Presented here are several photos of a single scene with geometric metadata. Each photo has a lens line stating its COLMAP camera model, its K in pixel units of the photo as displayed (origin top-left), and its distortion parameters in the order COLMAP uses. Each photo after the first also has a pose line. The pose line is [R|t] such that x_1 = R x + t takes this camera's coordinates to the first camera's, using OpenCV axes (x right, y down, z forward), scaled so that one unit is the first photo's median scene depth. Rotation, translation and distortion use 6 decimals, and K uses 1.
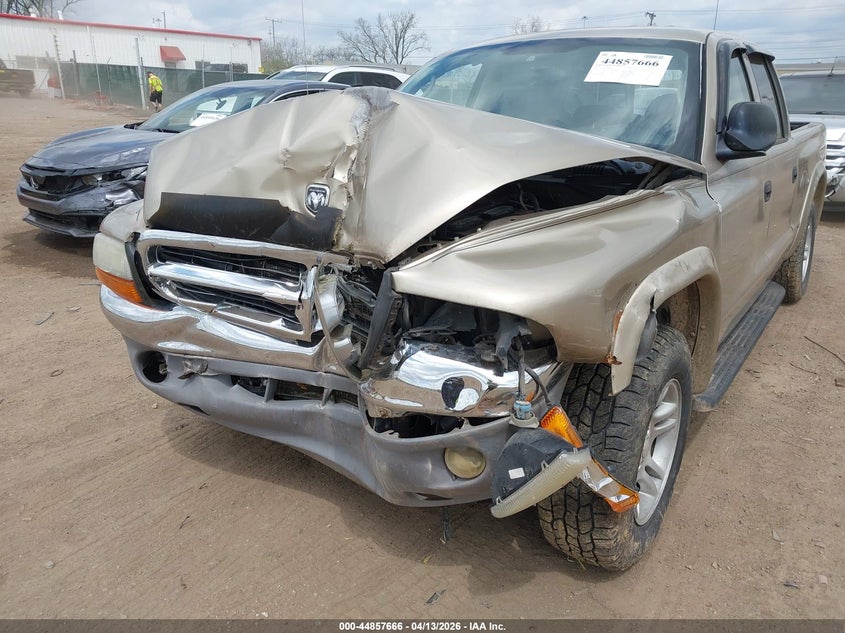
lens RADIAL K [[648.4, 0, 422.0], [0, 648.4, 307.1], [0, 0, 1]] dist [0.007574, -0.001695]
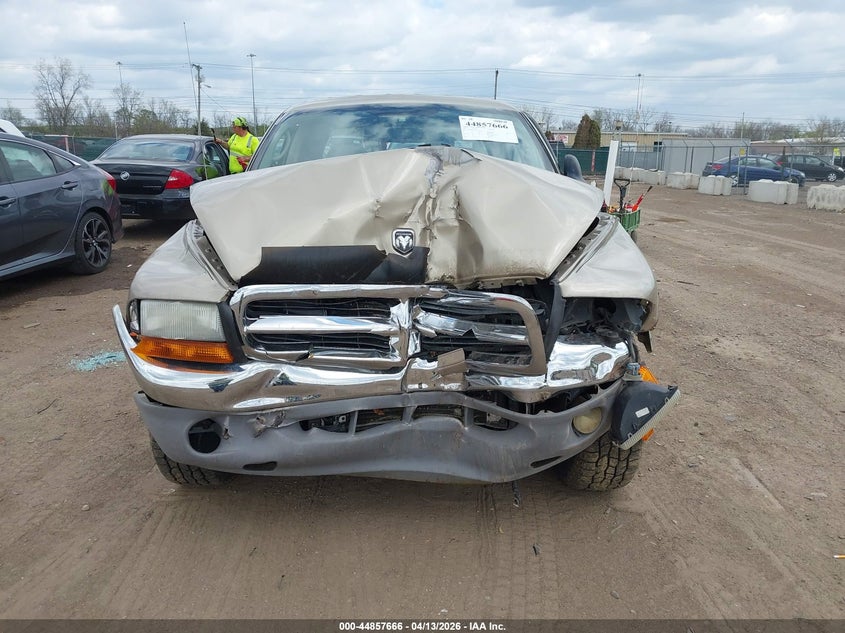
lens RADIAL K [[648.4, 0, 422.0], [0, 648.4, 307.1], [0, 0, 1]] dist [0.007574, -0.001695]
pose [[0.820107, -0.134834, 0.556098, -0.772804], [0.170150, 0.985345, -0.012018, -0.030866], [-0.546328, 0.104476, 0.831030, 0.033129]]
